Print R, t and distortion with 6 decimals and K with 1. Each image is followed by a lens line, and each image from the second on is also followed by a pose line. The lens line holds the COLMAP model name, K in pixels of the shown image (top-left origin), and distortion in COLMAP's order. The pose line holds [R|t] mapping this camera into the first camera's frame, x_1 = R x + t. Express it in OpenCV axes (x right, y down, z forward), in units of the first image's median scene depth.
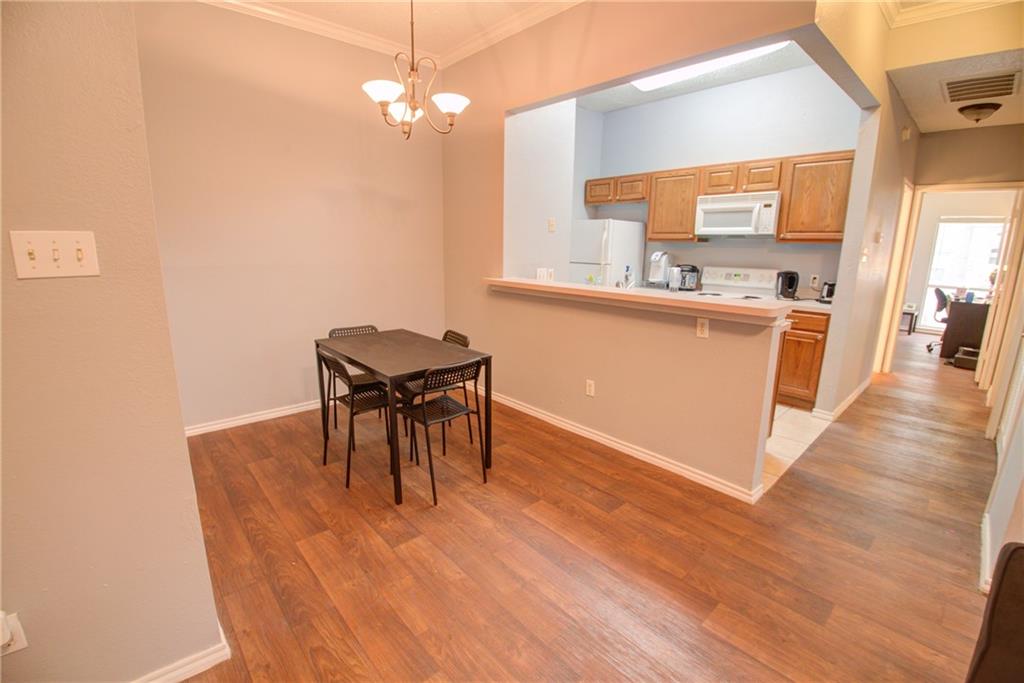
lens RADIAL K [[444.4, 0, 510.6], [0, 444.4, 344.5], [0, 0, 1]] dist [-0.034802, -0.004614]
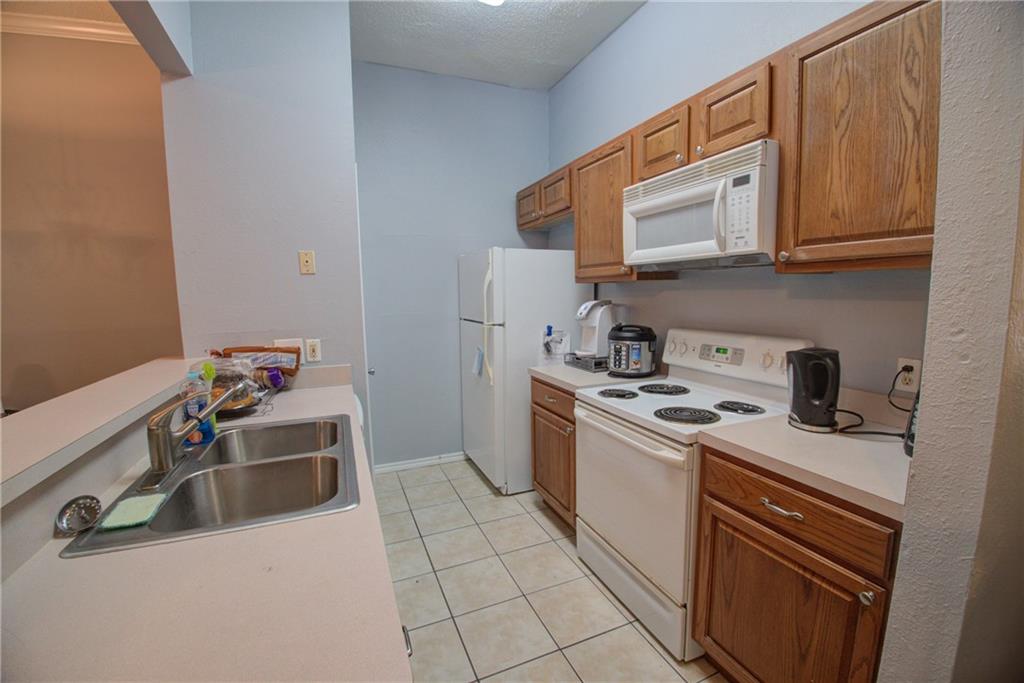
lens RADIAL K [[425.5, 0, 520.8], [0, 425.5, 347.5], [0, 0, 1]] dist [-0.037190, -0.002710]
pose [[0.947628, 0.016204, -0.318965, 0.654795], [-0.045231, 0.995455, -0.083809, -0.164020], [0.316157, 0.093846, 0.944054, 0.754113]]
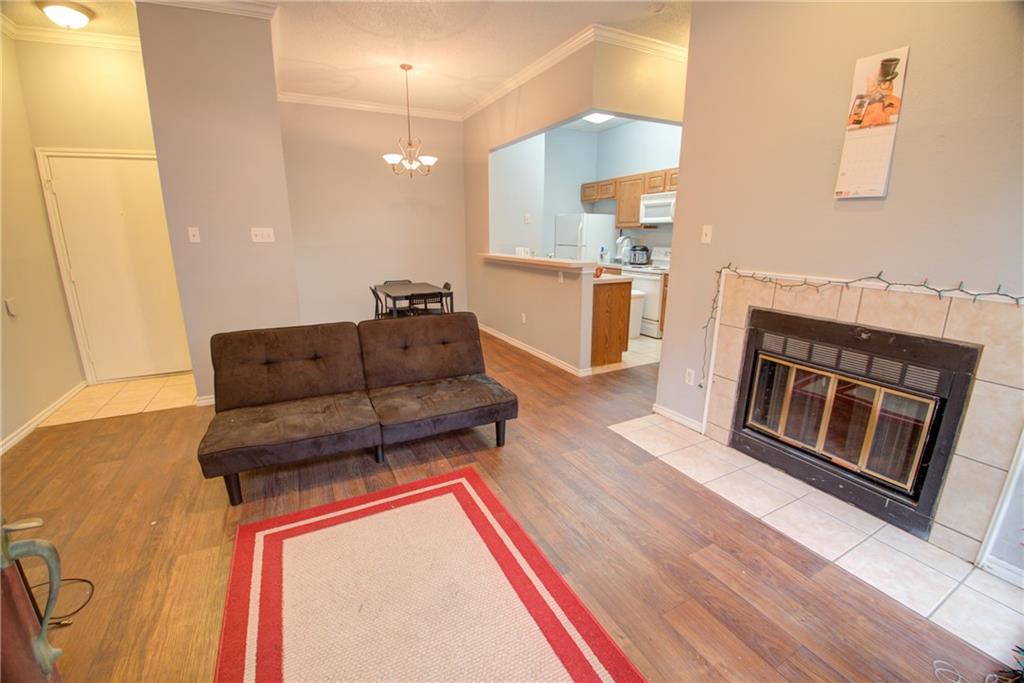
lens RADIAL K [[425.5, 0, 507.5], [0, 425.5, 342.1], [0, 0, 1]] dist [-0.037190, -0.002710]
pose [[0.964067, 0.052016, -0.260518, 0.544446], [-0.045858, 0.998507, 0.029665, 0.142865], [0.261672, -0.016652, 0.965013, -0.546884]]
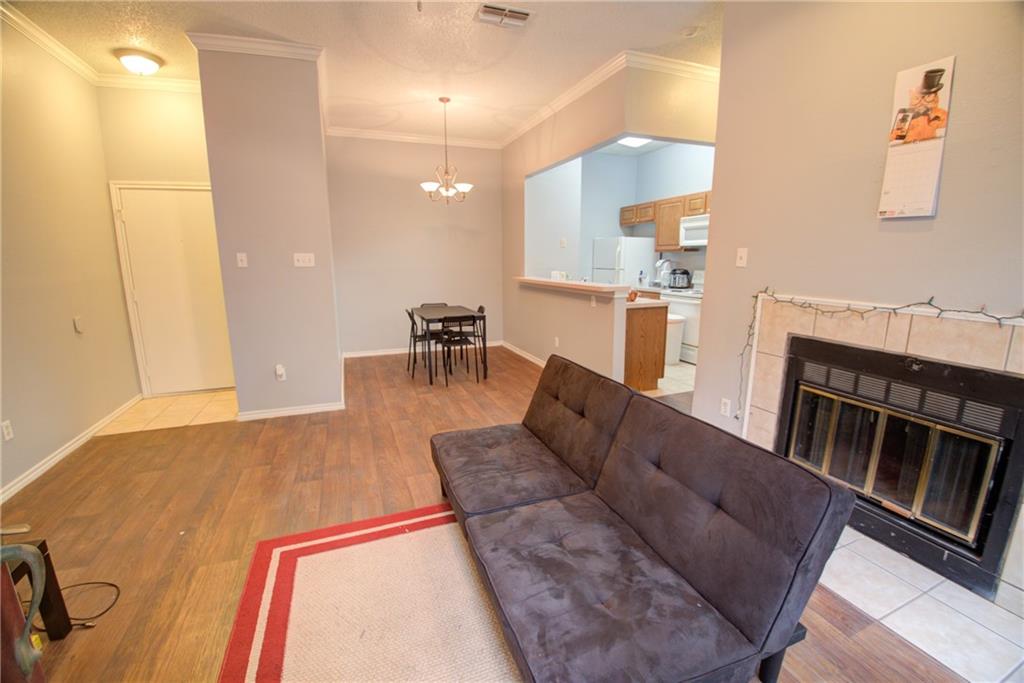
lens RADIAL K [[425.5, 0, 507.5], [0, 425.5, 342.7], [0, 0, 1]] dist [-0.037190, -0.002710]
pose [[0.931428, 0.051870, -0.360211, 0.579899], [-0.062107, 0.997927, -0.016893, 0.137660], [0.358588, 0.038106, 0.932718, -0.527485]]
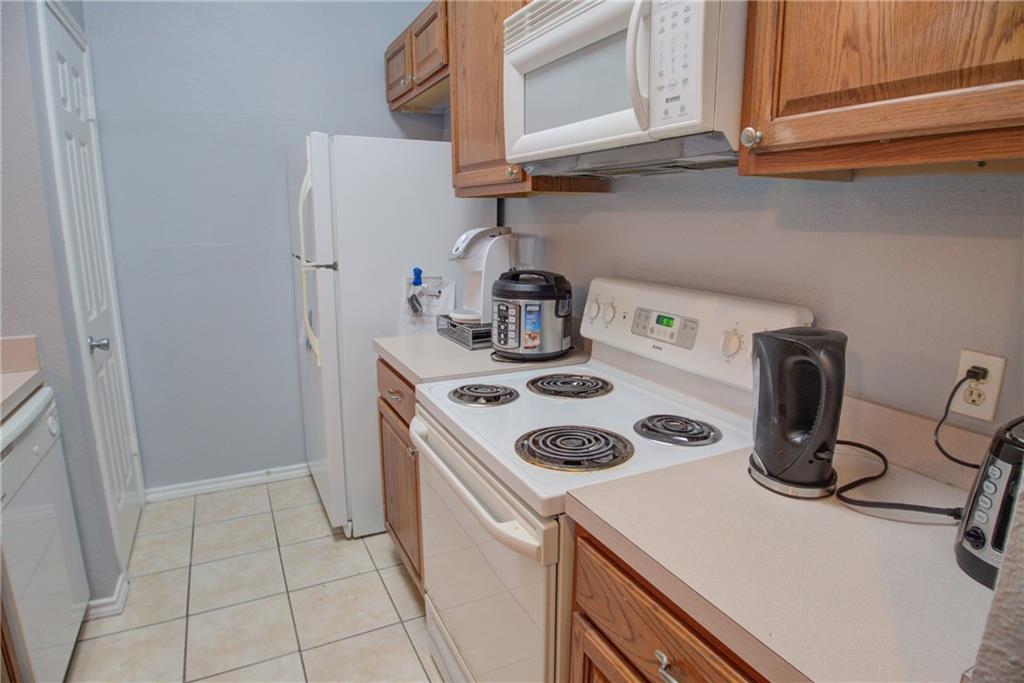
lens RADIAL K [[570.4, 0, 524.7], [0, 570.4, 347.9], [0, 0, 1]] dist [-0.054181, 0.002702]
pose [[0.967933, 0.054333, -0.245263, 0.740077], [-0.054554, 0.998493, 0.005895, -0.198230], [0.245213, 0.007674, 0.969439, 0.946657]]
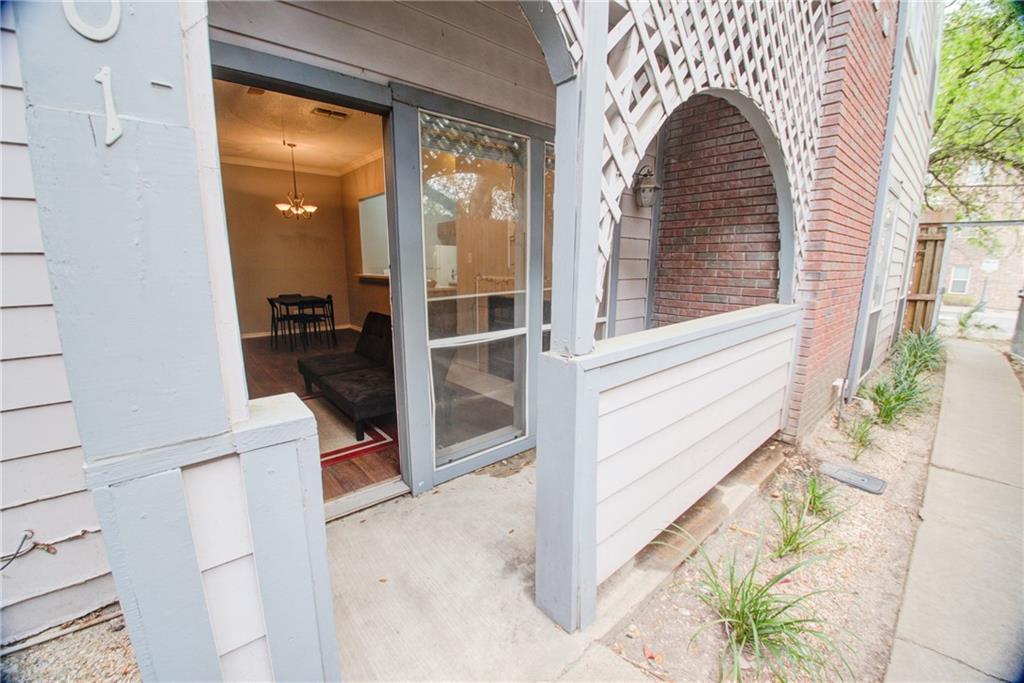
lens RADIAL K [[412.9, 0, 514.7], [0, 412.9, 349.3], [0, 0, 1]] dist [-0.037665, -0.001812]
pose [[0.999630, -0.003181, -0.027017, 0.921239], [0.002660, 0.999810, -0.019310, 0.307907], [0.027074, 0.019231, 0.999448, -1.158711]]
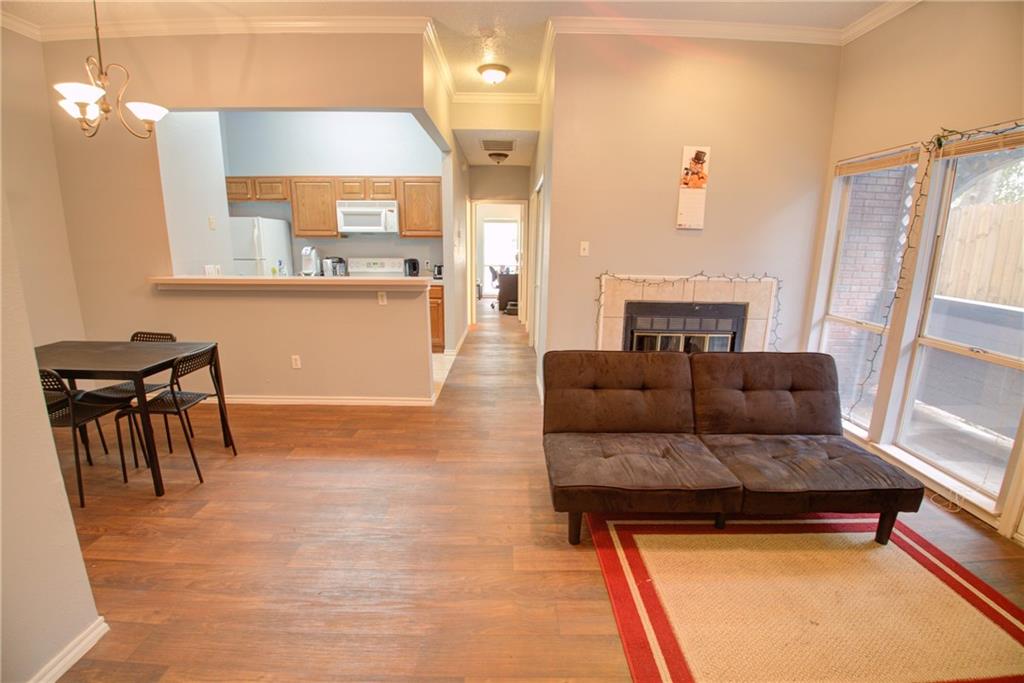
lens RADIAL K [[444.4, 0, 511.8], [0, 444.4, 344.9], [0, 0, 1]] dist [-0.034802, -0.004614]
pose [[0.664953, -0.169449, 0.727410, -0.289248], [0.160415, 0.983597, 0.082486, 0.048333], [-0.729455, 0.061838, 0.681228, -0.230666]]
